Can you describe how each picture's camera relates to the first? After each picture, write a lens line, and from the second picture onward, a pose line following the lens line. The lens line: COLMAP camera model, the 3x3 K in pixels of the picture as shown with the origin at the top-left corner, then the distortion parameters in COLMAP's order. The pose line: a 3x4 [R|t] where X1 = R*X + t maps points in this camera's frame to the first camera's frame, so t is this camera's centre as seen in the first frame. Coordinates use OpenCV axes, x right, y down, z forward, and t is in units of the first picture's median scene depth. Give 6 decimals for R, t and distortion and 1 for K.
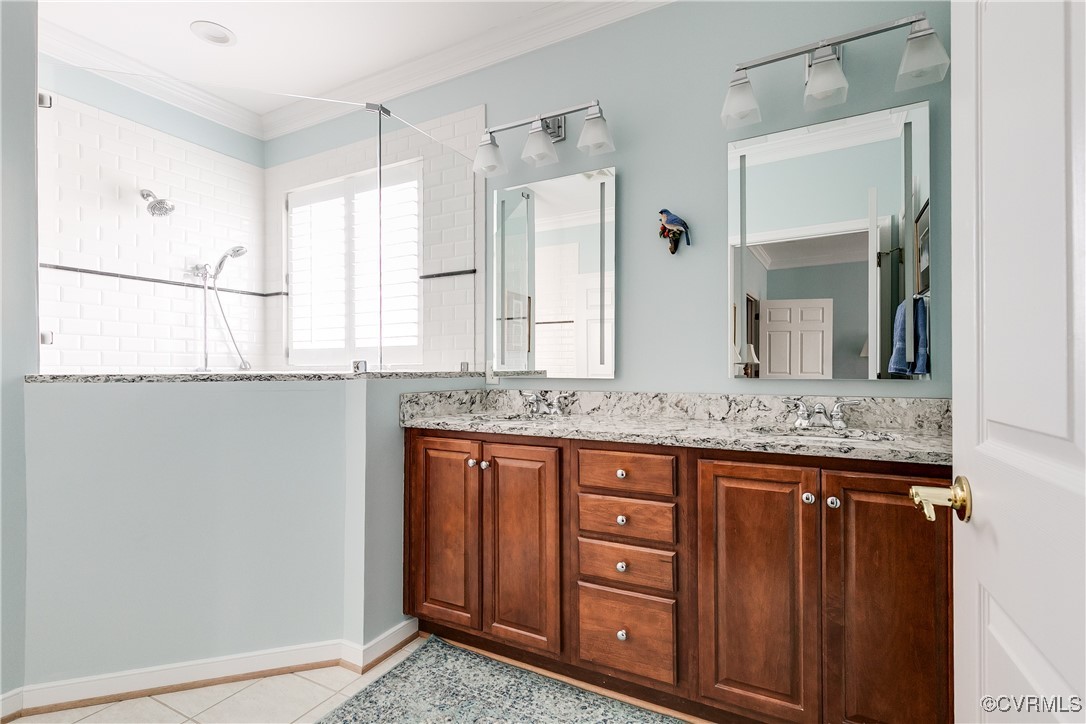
lens RADIAL K [[494.2, 0, 541.9], [0, 494.2, 361.6], [0, 0, 1]] dist [0.004028, -0.001594]
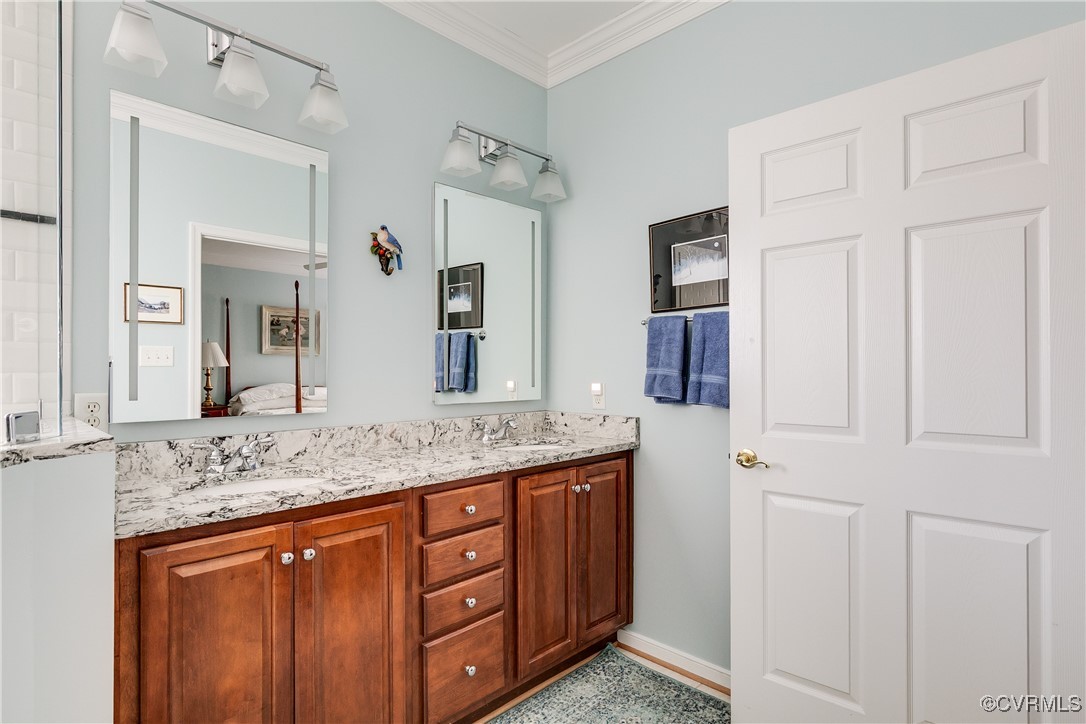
lens RADIAL K [[554.9, 0, 545.6], [0, 554.9, 367.0], [0, 0, 1]] dist [-0.004884, 0.001242]
pose [[0.280862, 0.008430, 0.959711, -0.714779], [-0.013707, 0.999895, -0.004772, -0.046055], [-0.959650, -0.011815, 0.280948, 0.448897]]
